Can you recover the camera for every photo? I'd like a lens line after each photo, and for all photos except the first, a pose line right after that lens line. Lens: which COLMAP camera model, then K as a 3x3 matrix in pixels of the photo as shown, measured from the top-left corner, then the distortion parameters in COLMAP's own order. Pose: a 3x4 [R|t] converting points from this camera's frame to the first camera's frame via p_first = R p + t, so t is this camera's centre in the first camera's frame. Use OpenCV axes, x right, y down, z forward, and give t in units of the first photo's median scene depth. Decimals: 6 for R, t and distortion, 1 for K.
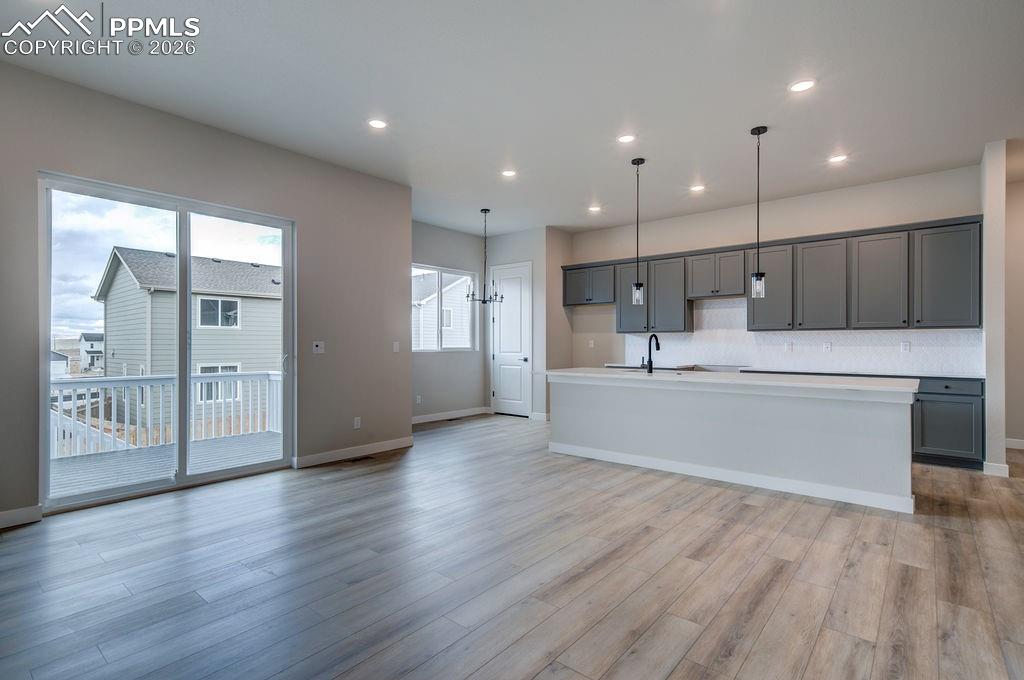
lens RADIAL K [[483.3, 0, 501.6], [0, 483.3, 342.6], [0, 0, 1]] dist [0.018365, 0.000451]
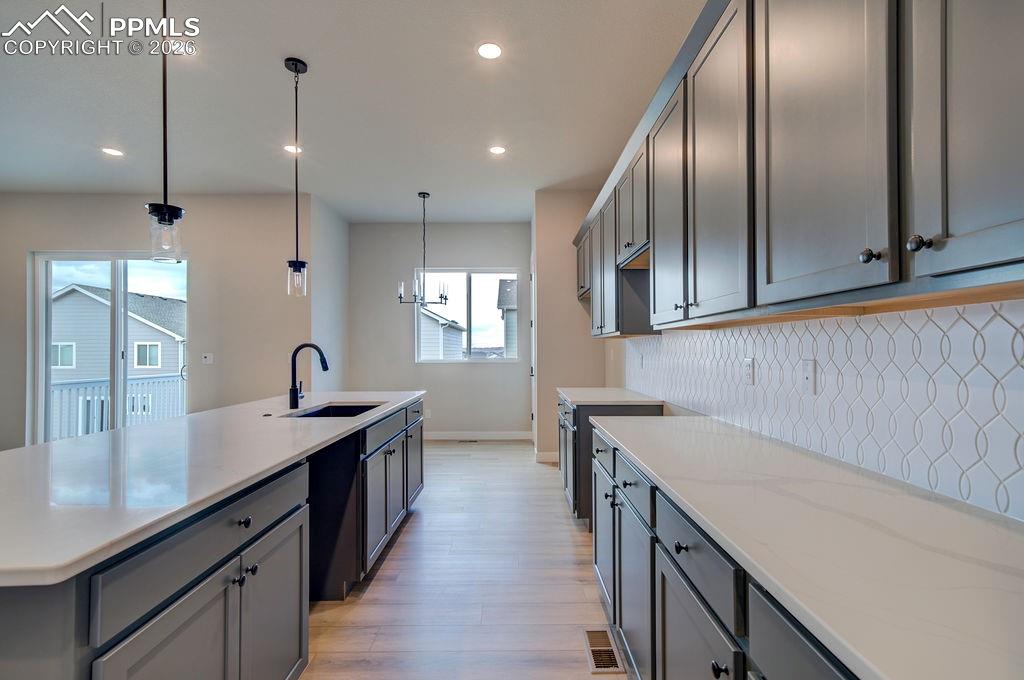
lens RADIAL K [[447.8, 0, 518.6], [0, 447.8, 342.9], [0, 0, 1]] dist [0.006277, 0.000442]
pose [[0.668457, -0.009660, -0.743688, 0.864599], [0.006045, 0.999953, -0.007556, -0.014351], [0.743726, 0.000555, 0.668484, 0.812131]]
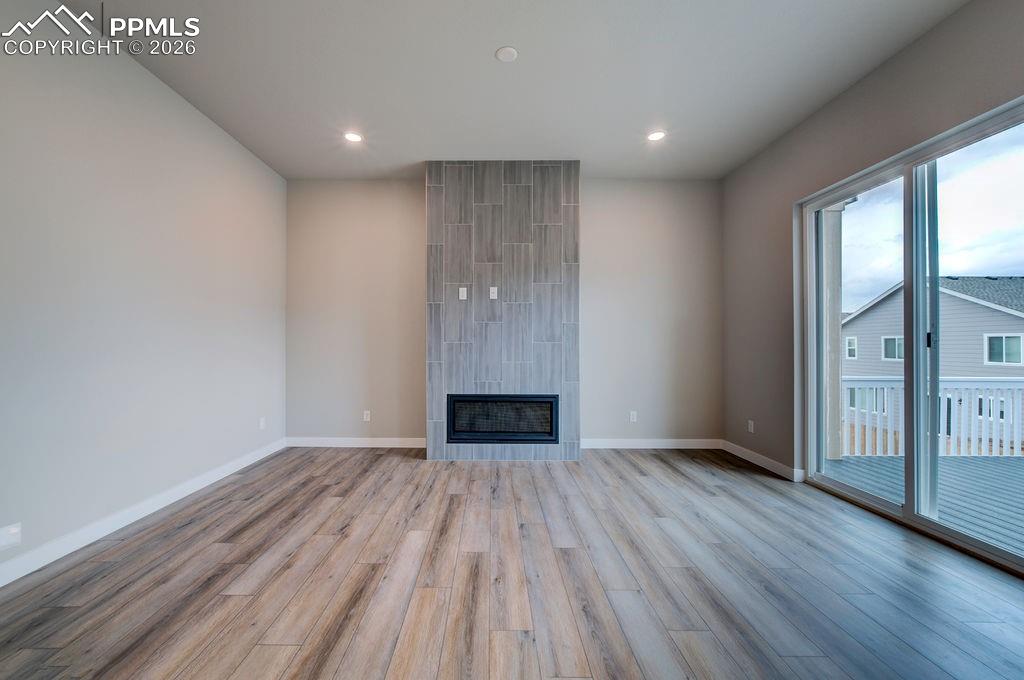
lens RADIAL K [[395.7, 0, 485.1], [0, 395.7, 343.7], [0, 0, 1]] dist [-0.012740, 0.000062]
pose [[-0.761012, -0.005050, -0.648719, 0.217158], [-0.001007, 0.999978, -0.006603, 0.010607], [0.648738, -0.004372, -0.761000, 0.837290]]
